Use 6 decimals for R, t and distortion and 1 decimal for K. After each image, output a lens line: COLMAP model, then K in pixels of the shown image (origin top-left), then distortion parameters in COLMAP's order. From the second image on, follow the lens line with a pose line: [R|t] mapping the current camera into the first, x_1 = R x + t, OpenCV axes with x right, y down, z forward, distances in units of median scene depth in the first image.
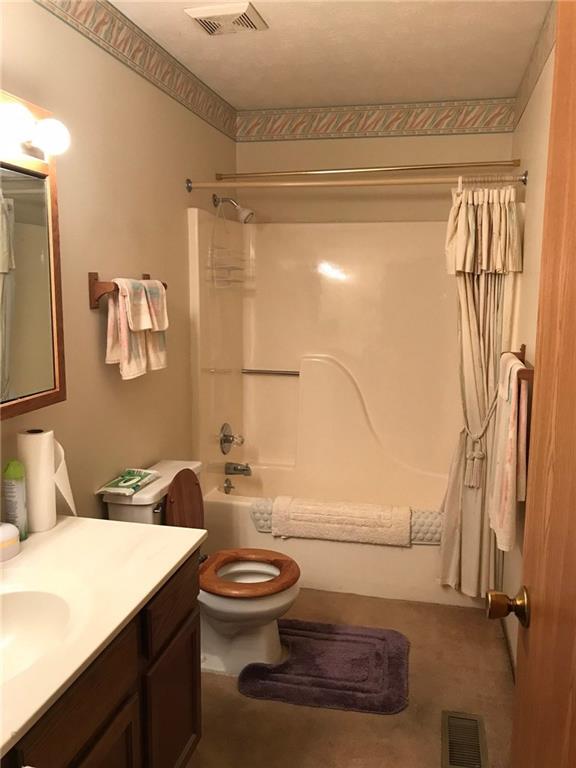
lens RADIAL K [[635.2, 0, 288.0], [0, 635.2, 384.0], [0, 0, 1]] dist [0.003116, -0.000399]
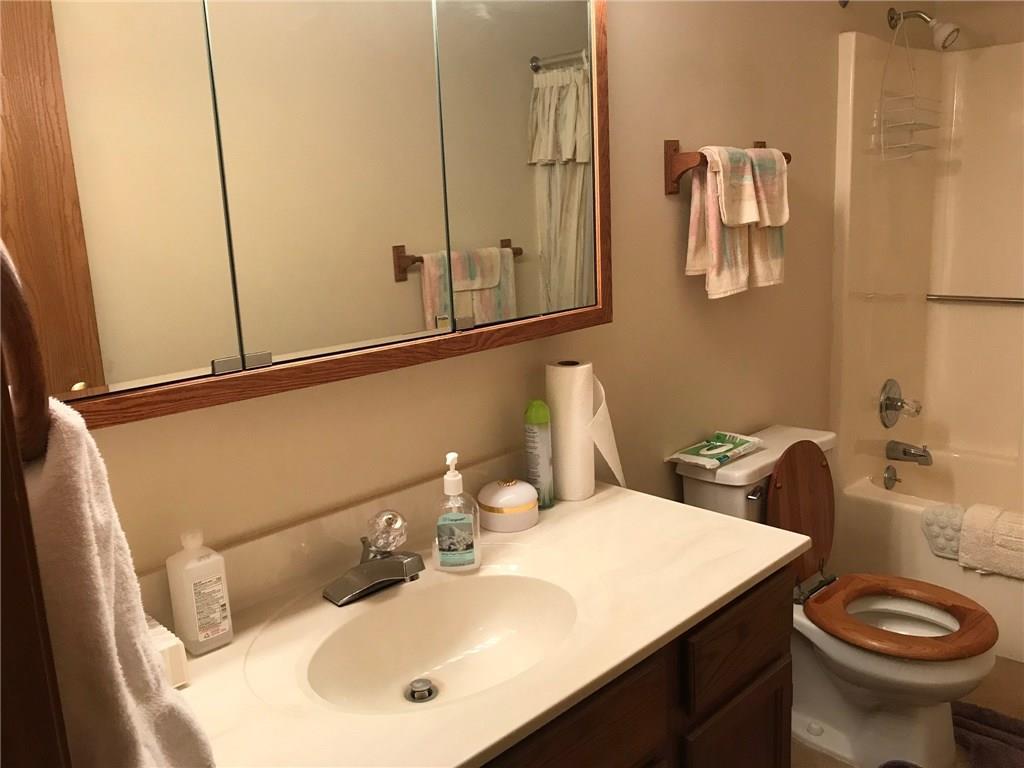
lens RADIAL K [[828.1, 0, 512.0], [0, 828.1, 384.0], [0, 0, 1]] dist [0.003557, -0.005488]
pose [[0.837310, 0.066631, -0.542652, 0.046714], [-0.031539, 0.996780, 0.073728, 0.023755], [0.545817, -0.044619, 0.836715, 0.133023]]
